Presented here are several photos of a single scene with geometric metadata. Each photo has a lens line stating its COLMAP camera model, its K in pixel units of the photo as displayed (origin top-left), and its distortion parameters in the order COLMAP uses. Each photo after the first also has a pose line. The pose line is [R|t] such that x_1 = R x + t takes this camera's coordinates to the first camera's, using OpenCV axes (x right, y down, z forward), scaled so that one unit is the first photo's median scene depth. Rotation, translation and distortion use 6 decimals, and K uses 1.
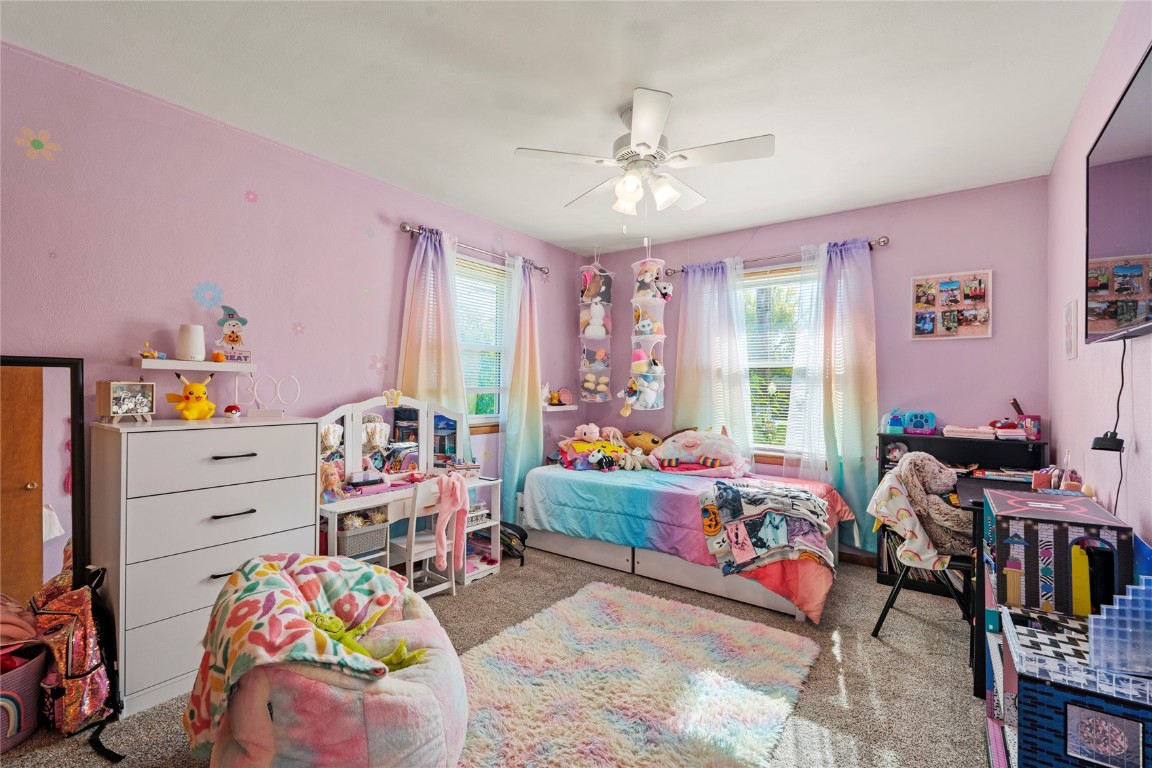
lens RADIAL K [[520.5, 0, 571.4], [0, 520.5, 386.4], [0, 0, 1]] dist [-0.000281, -0.000005]
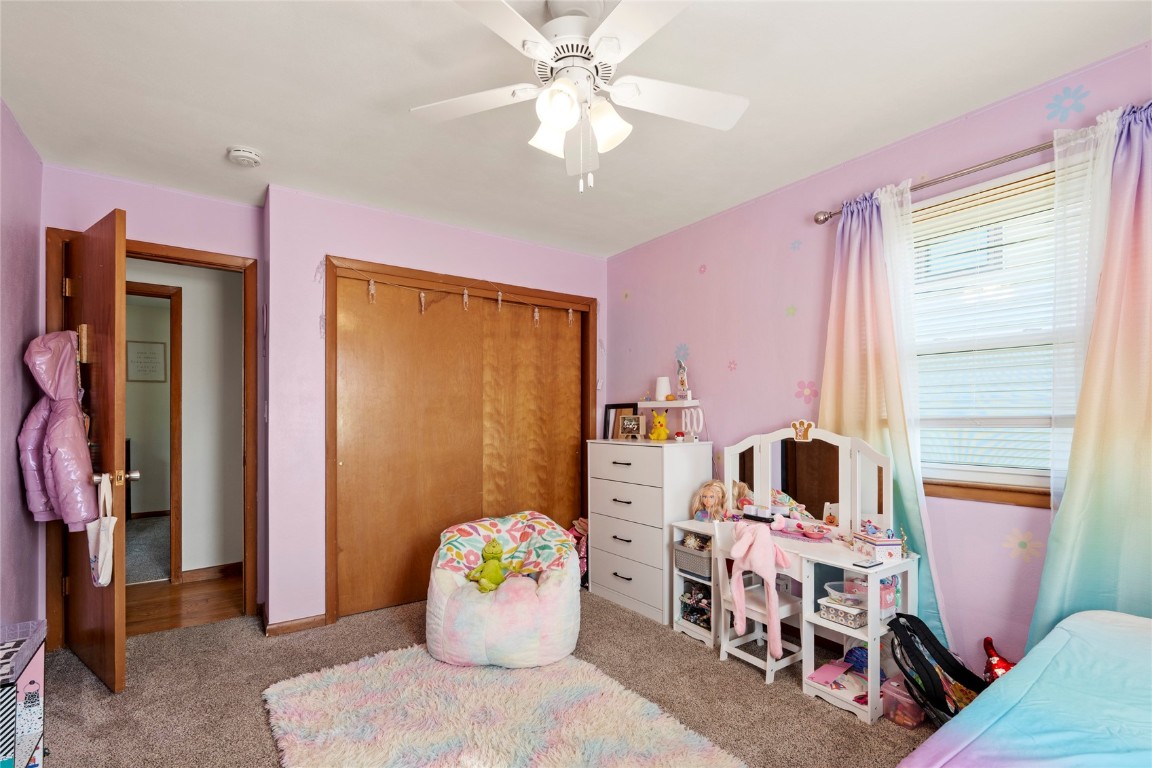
lens RADIAL K [[527.8, 0, 577.5], [0, 527.8, 413.1], [0, 0, 1]] dist [-0.000790, -0.000077]
pose [[-0.326979, -0.011904, -0.944957, 0.749871], [0.004049, 0.999894, -0.013997, 0.006165], [0.945023, -0.008403, -0.326896, 1.197612]]
